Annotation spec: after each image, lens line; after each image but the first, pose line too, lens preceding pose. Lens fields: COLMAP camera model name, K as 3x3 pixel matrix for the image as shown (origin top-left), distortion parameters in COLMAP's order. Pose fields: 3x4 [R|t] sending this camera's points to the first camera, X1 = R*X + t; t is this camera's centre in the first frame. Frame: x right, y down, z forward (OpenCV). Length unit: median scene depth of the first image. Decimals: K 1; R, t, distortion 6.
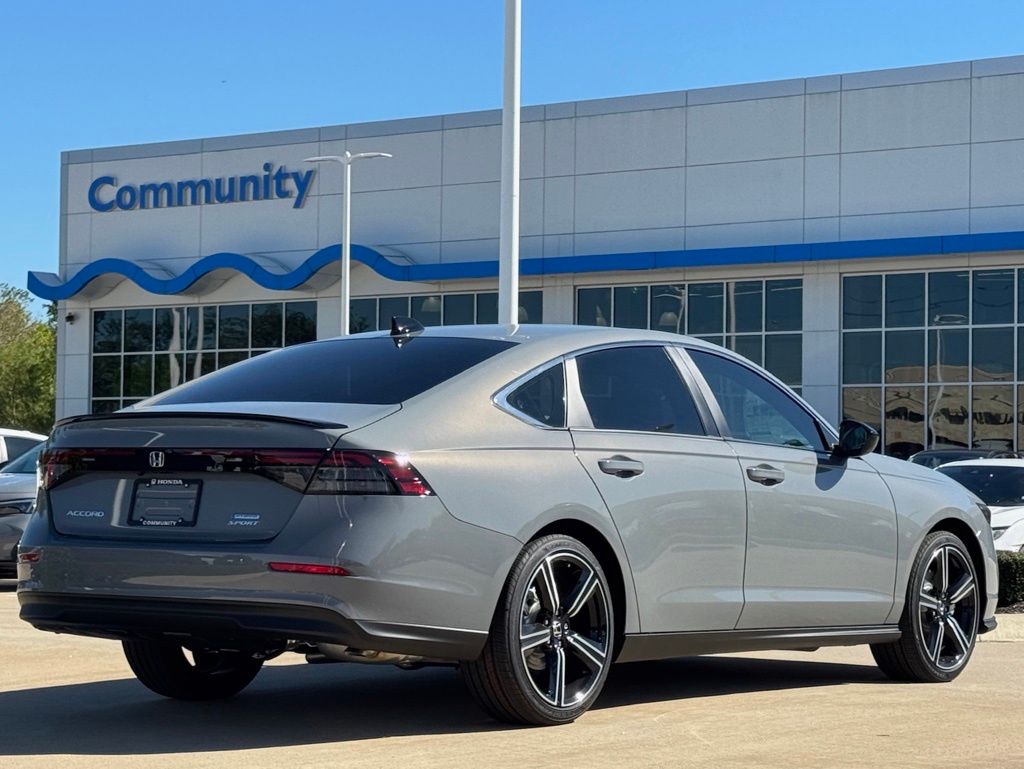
lens RADIAL K [[2973.4, 0, 572.2], [0, 2973.4, 382.7], [0, 0, 1]] dist [-0.096069, 2.273489]
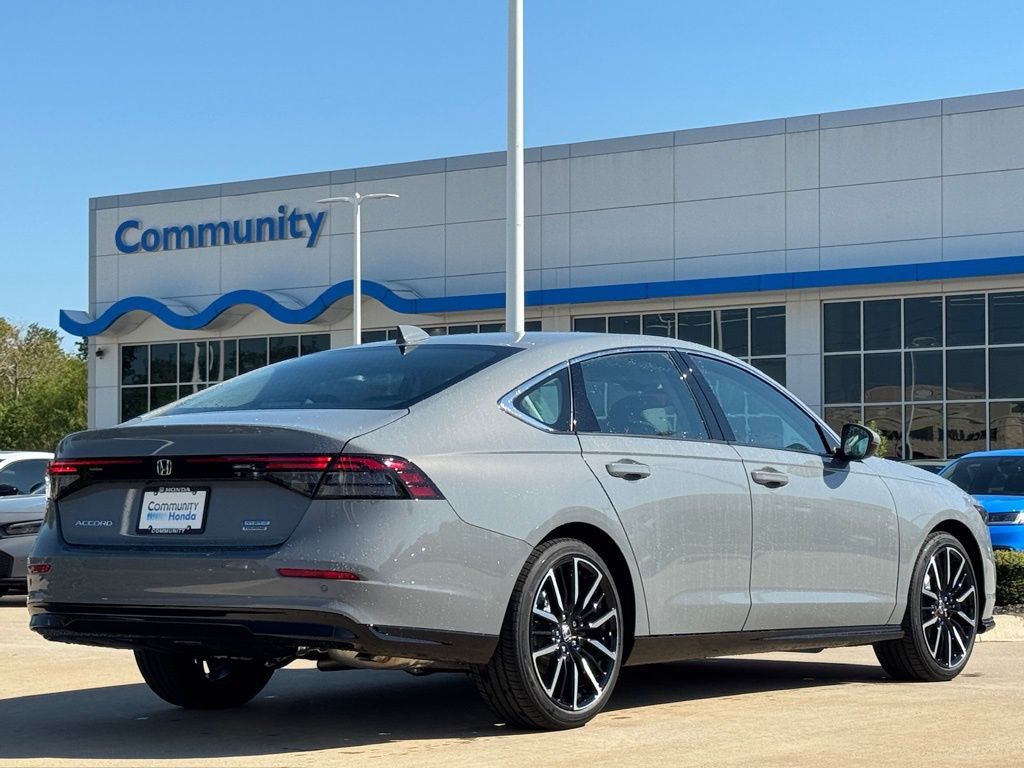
lens RADIAL K [[3080.4, 0, 512.0], [0, 3080.4, 384.0], [0, 0, 1]] dist [0.025713, 0.516700]
pose [[0.999603, -0.015821, -0.023326, 0.004731], [0.015898, 0.999869, 0.003142, -0.011669], [0.023273, -0.003512, 0.999723, -0.102910]]
